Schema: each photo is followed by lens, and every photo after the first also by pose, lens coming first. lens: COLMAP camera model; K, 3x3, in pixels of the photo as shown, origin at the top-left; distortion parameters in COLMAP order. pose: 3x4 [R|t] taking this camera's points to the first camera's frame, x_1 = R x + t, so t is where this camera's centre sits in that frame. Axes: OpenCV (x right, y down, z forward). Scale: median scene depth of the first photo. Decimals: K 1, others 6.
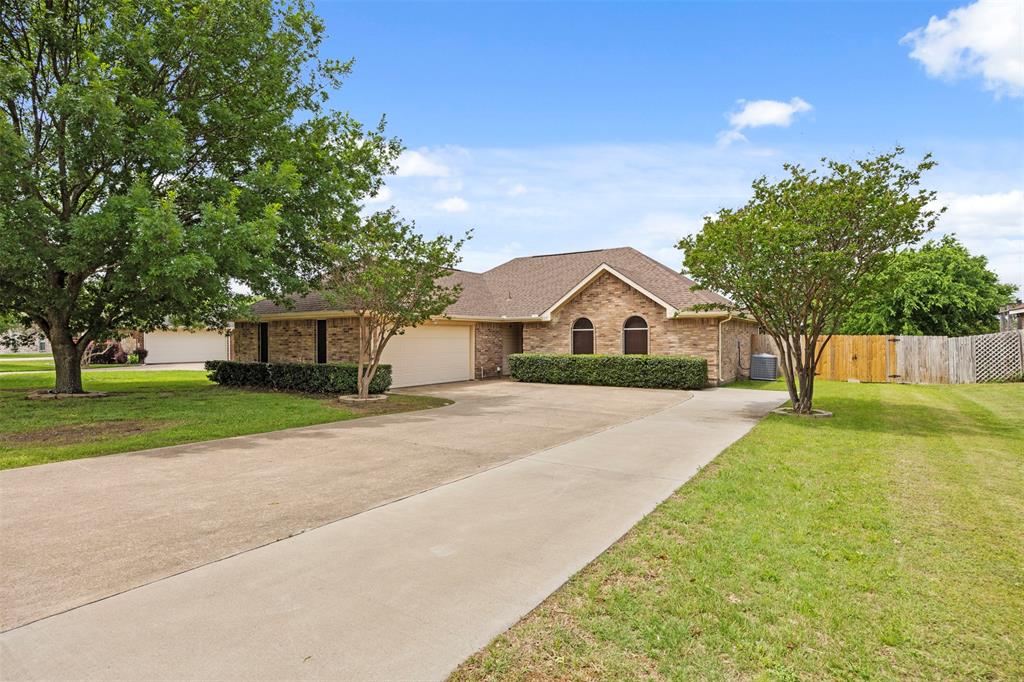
lens RADIAL K [[549.6, 0, 512.2], [0, 549.6, 340.7], [0, 0, 1]] dist [-0.001174, -0.000010]
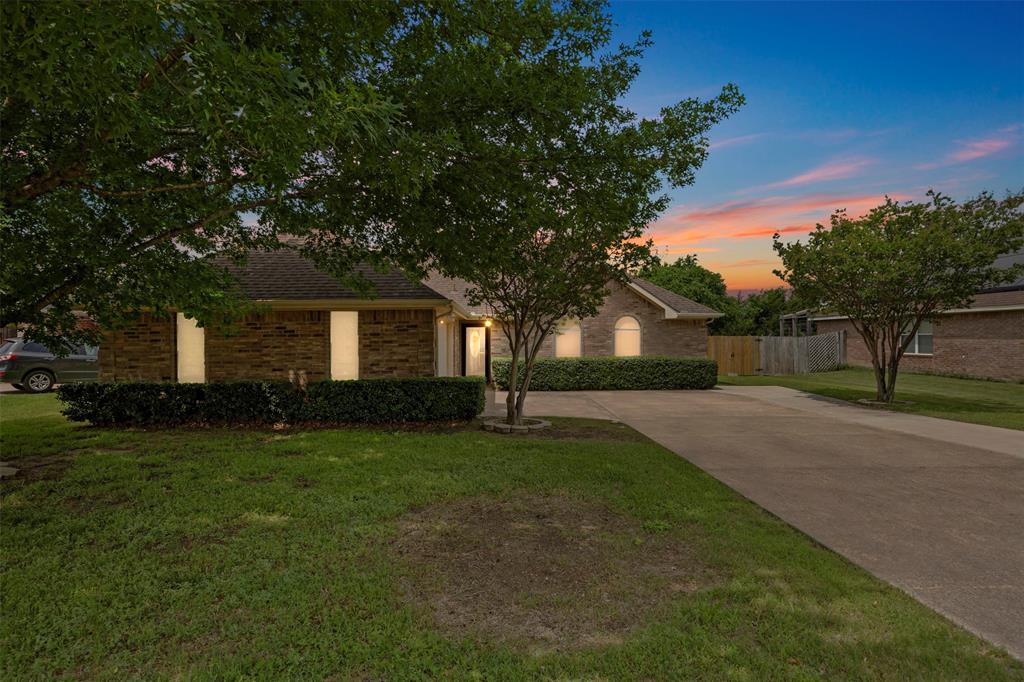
lens RADIAL K [[590.3, 0, 510.6], [0, 590.3, 340.5], [0, 0, 1]] dist [0.005055, 0.000242]
pose [[0.806554, -0.003735, 0.591149, -0.539514], [0.005689, 0.999983, -0.001443, -0.001788], [-0.591133, 0.004527, 0.806561, 0.281655]]
